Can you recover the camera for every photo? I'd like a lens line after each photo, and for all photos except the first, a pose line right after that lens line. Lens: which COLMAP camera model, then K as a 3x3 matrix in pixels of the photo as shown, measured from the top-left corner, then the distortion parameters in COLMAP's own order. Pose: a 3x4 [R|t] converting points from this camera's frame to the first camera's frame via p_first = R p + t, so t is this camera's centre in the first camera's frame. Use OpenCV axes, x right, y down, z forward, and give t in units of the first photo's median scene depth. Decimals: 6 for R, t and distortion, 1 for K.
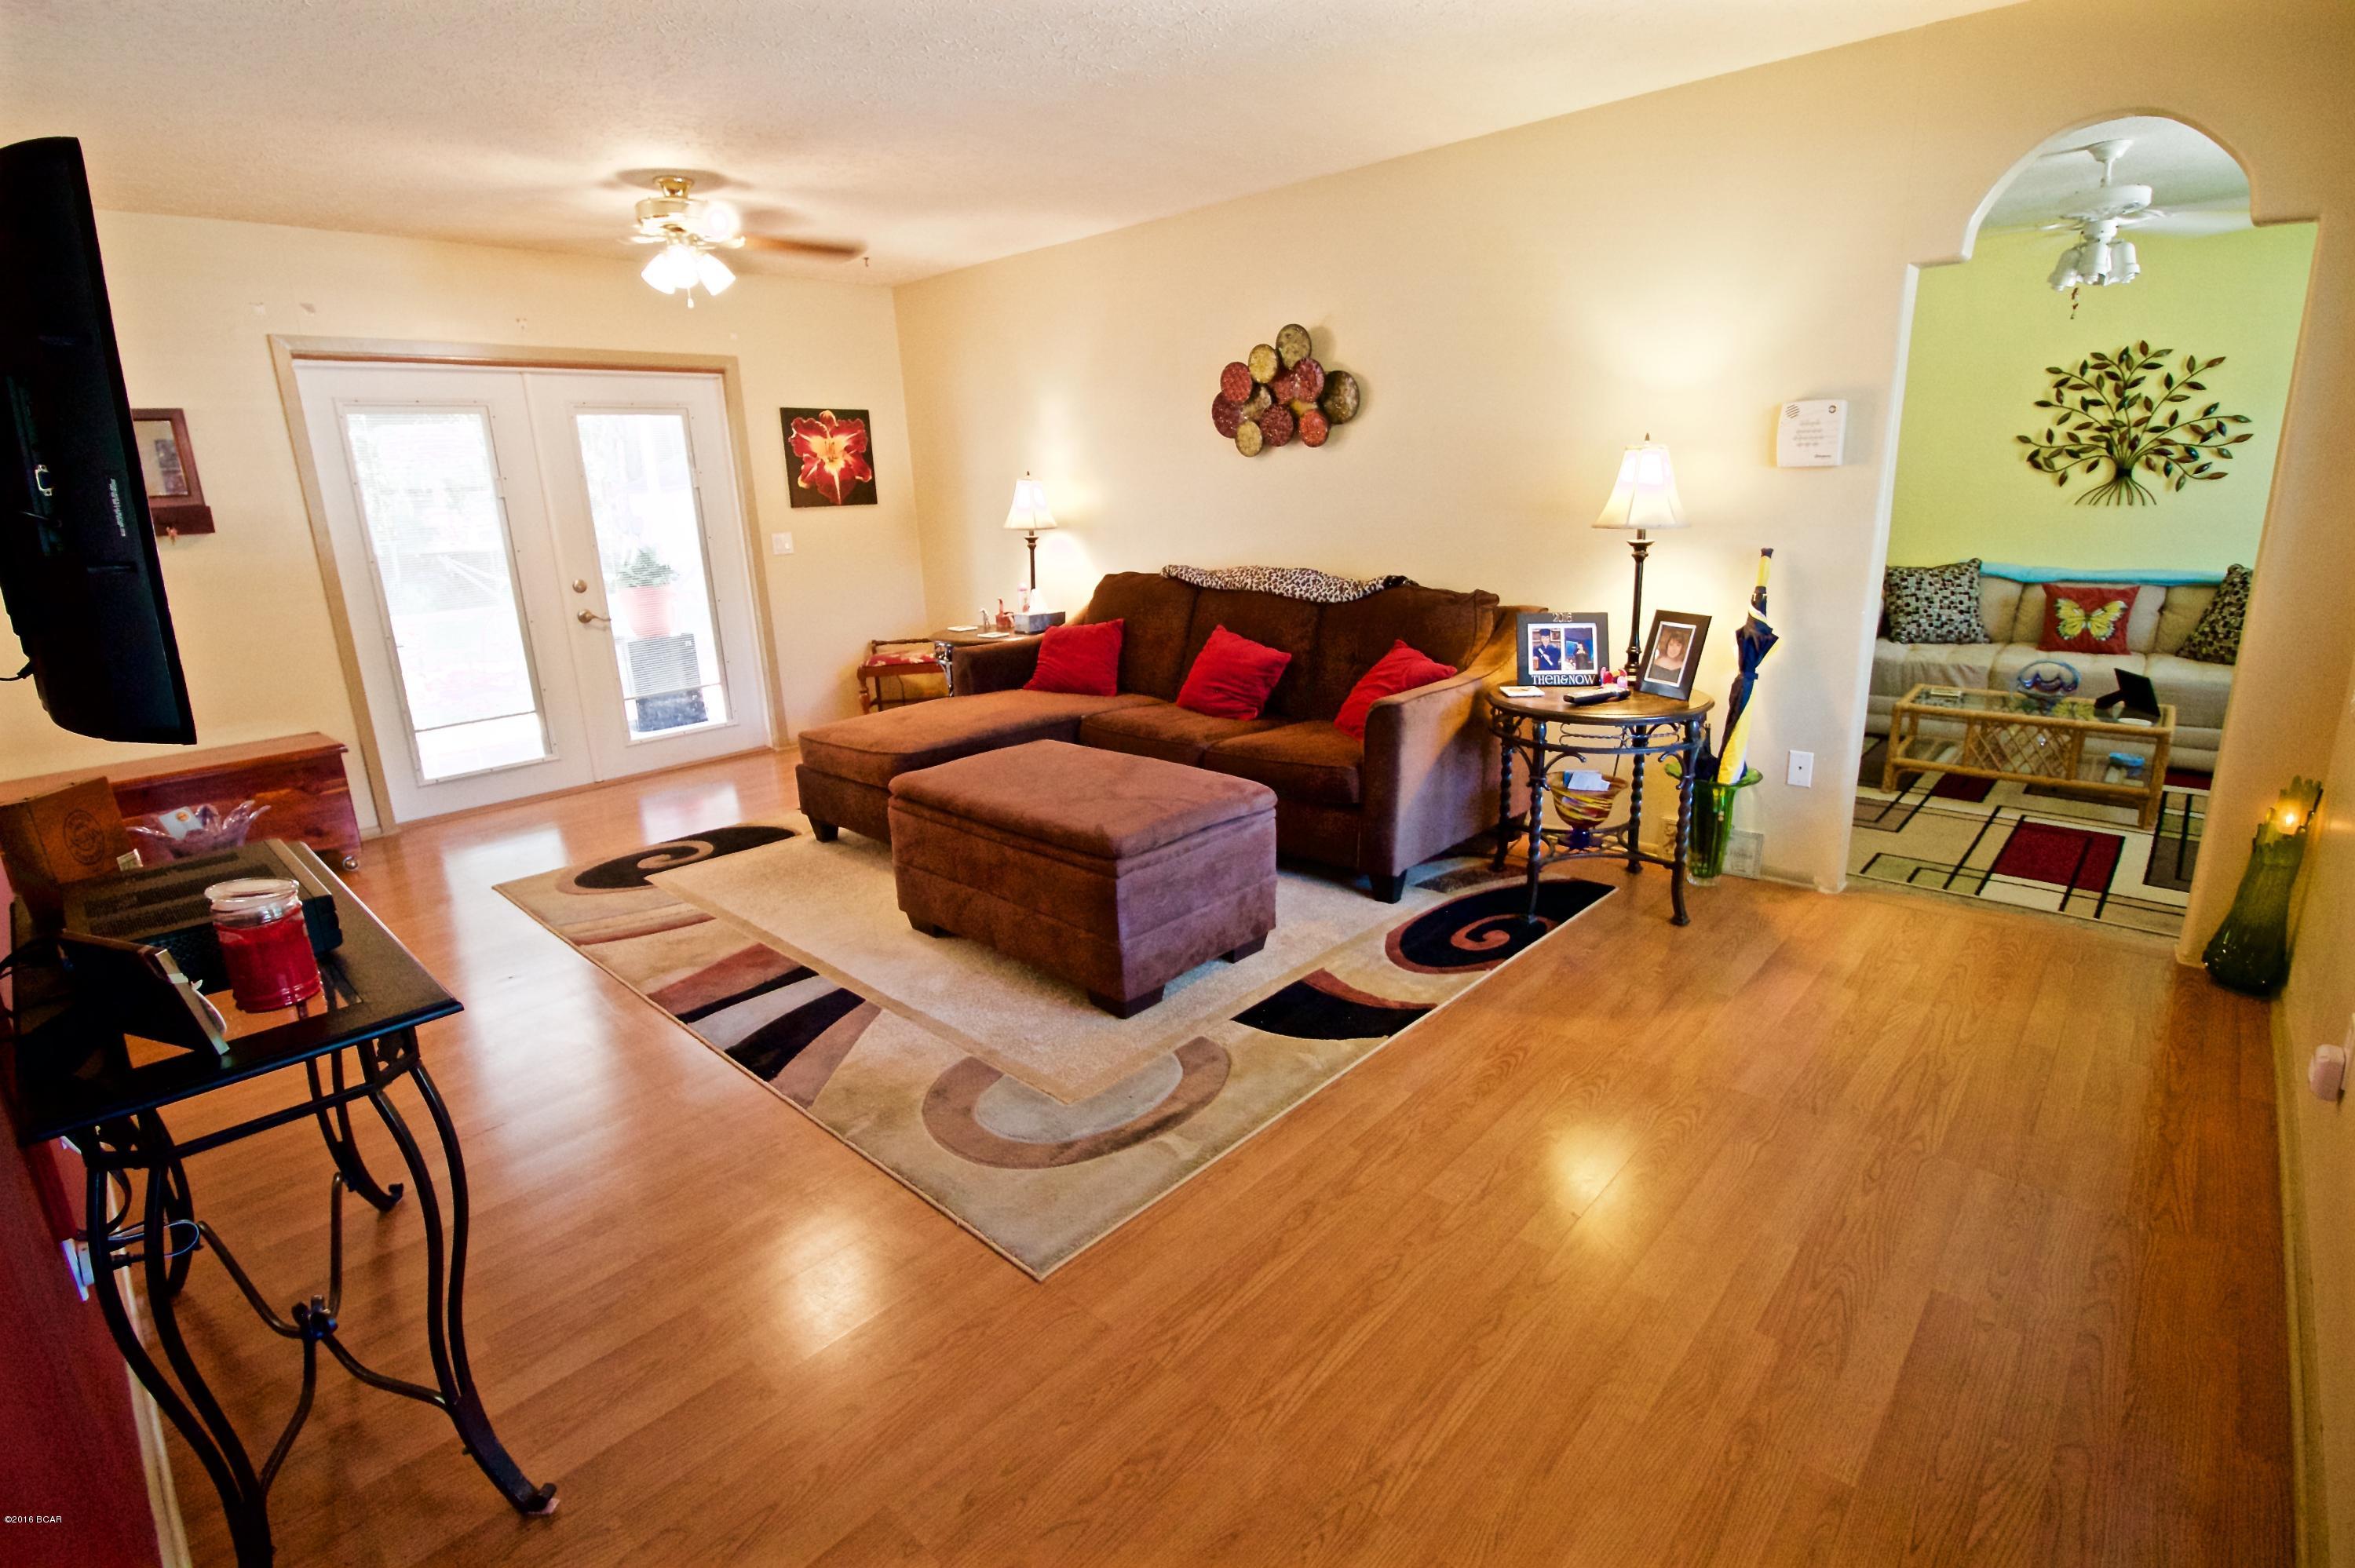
lens RADIAL K [[1115.9, 0, 1180.1], [0, 1115.9, 756.1], [0, 0, 1]] dist [0.000716, -0.013615]
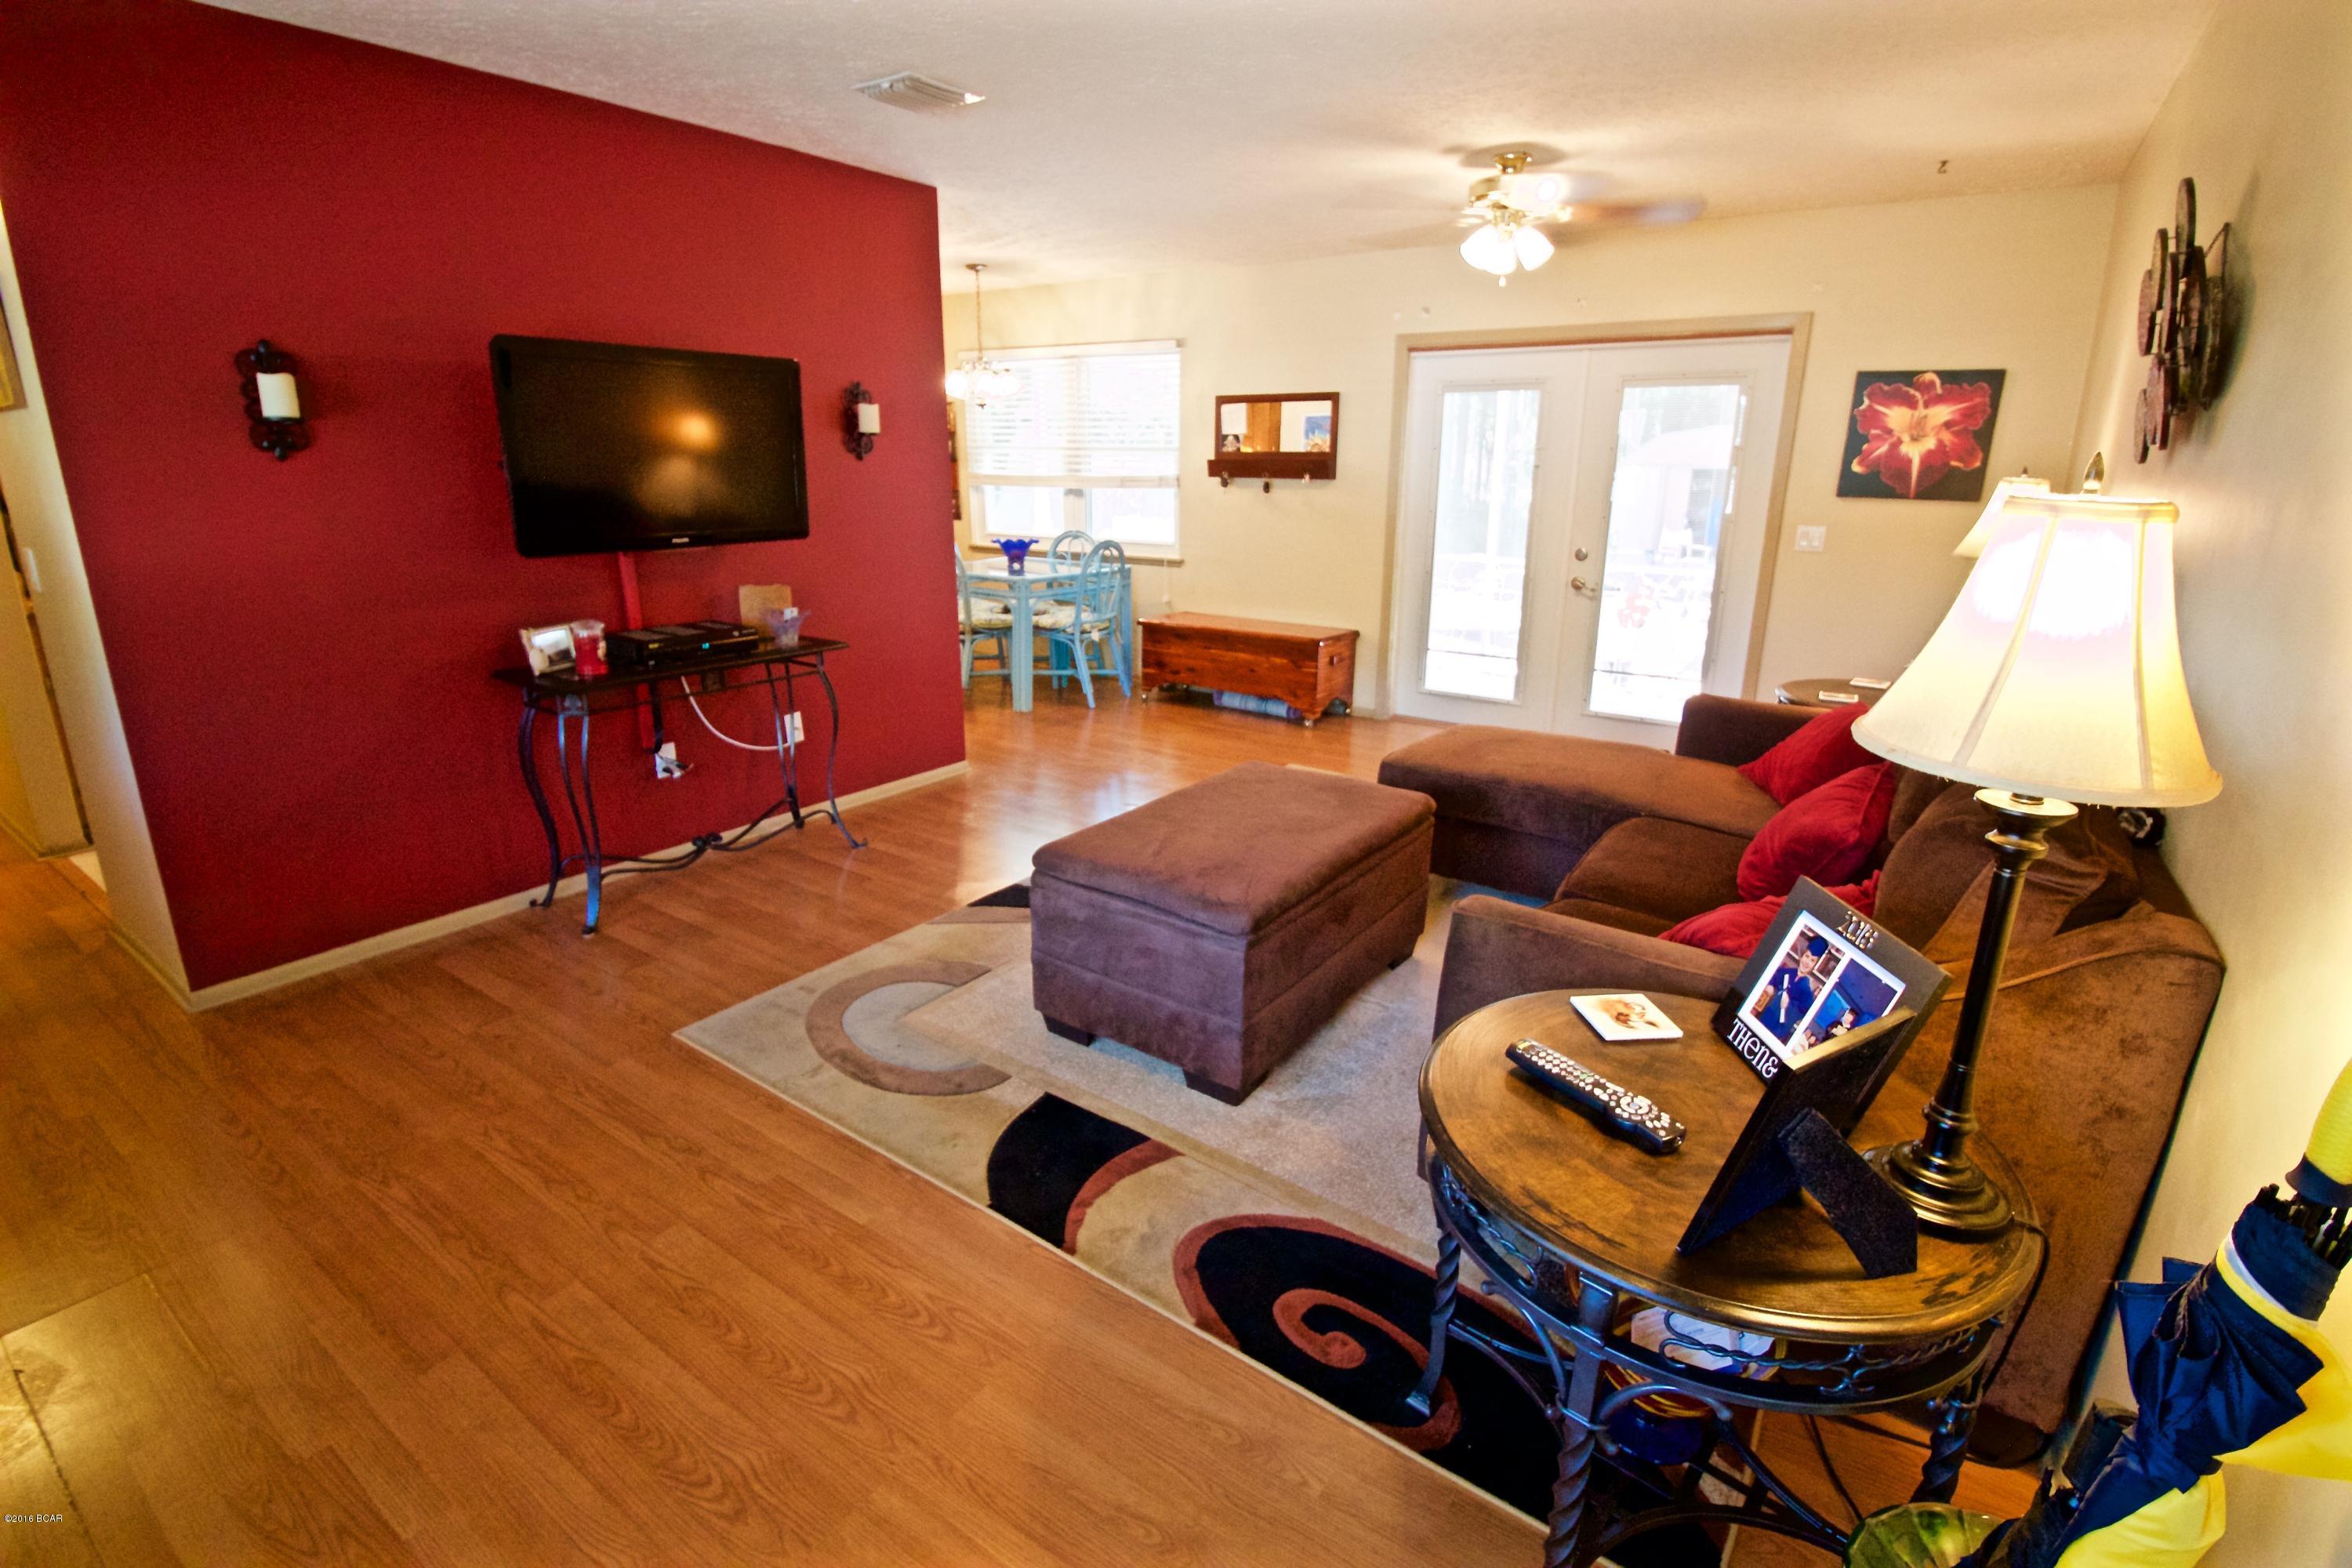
lens RADIAL K [[1080.9, 0, 1166.3], [0, 1080.9, 757.9], [0, 0, 1]] dist [0.000428, -0.012500]
pose [[0.132171, 0.305110, -0.943101, 0.416973], [-0.254523, 0.929993, 0.265199, -0.141067], [0.957992, 0.204989, 0.200576, 0.451335]]
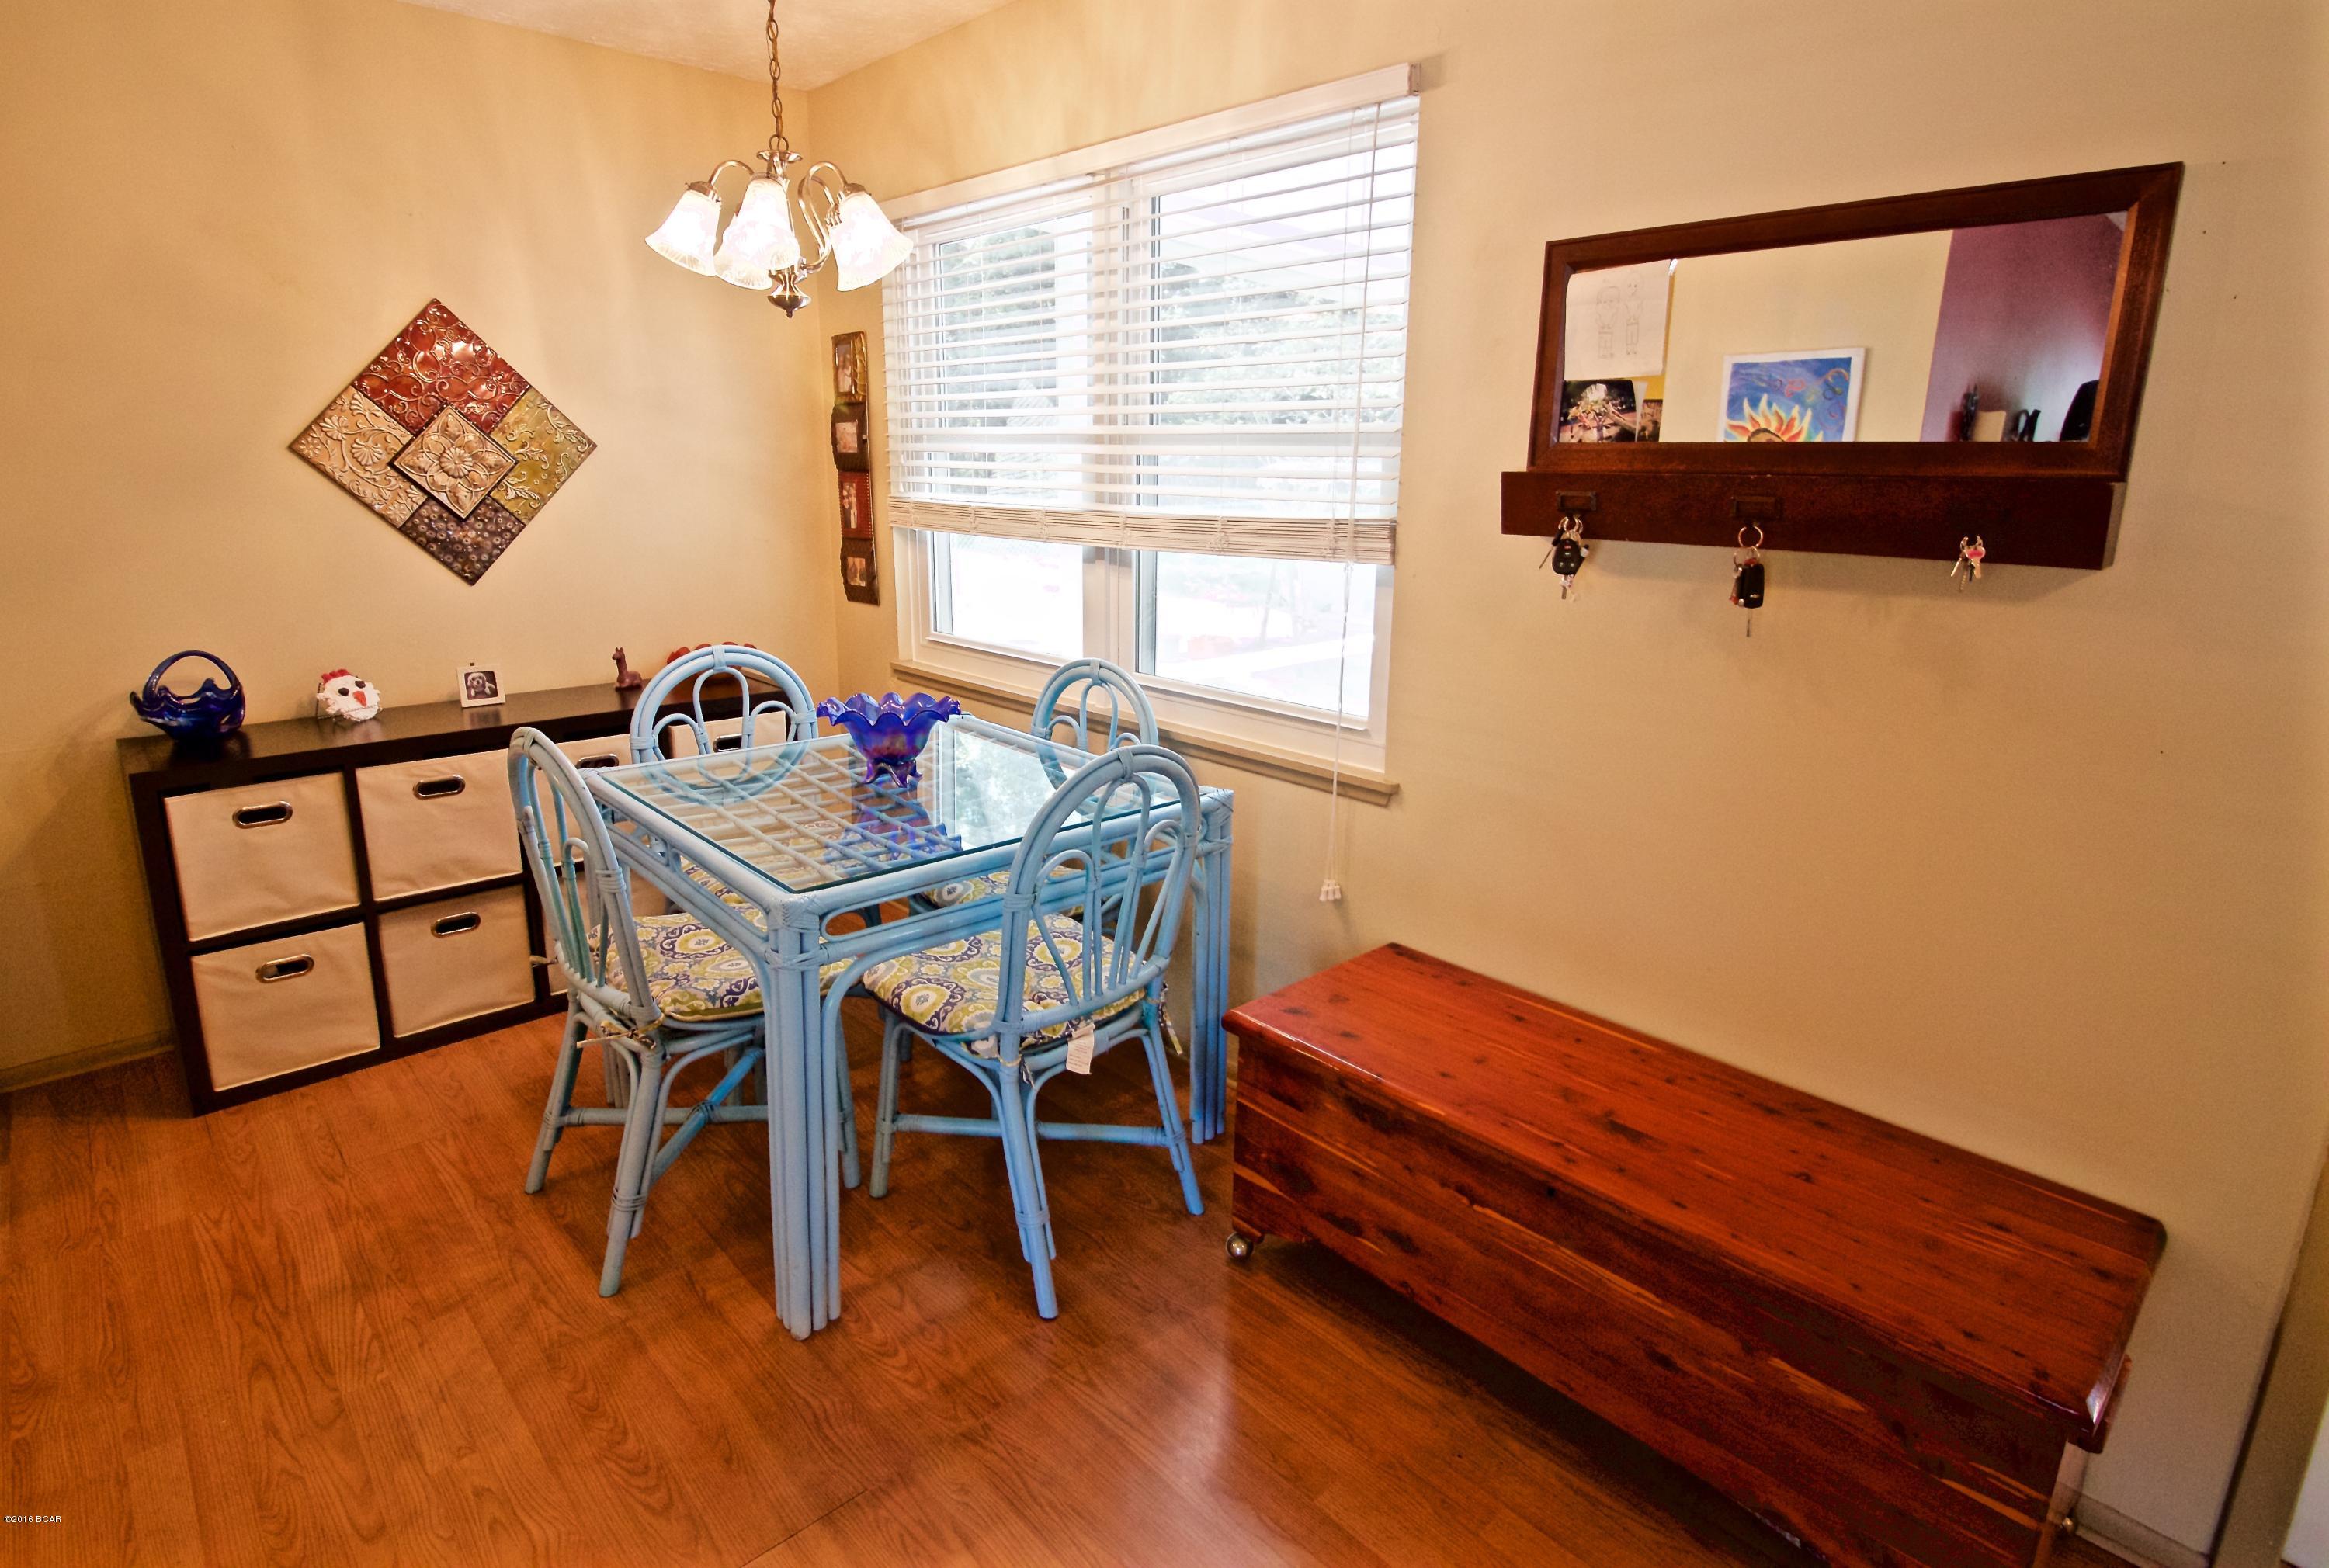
lens RADIAL K [[1185.7, 0, 1116.4], [0, 1185.7, 742.1], [0, 0, 1]] dist [0.000015, -0.000893]
pose [[-0.087425, 0.269910, -0.958908, -0.395070], [-0.248565, 0.926236, 0.283376, -0.139698], [0.964662, 0.263125, -0.013886, 0.575439]]
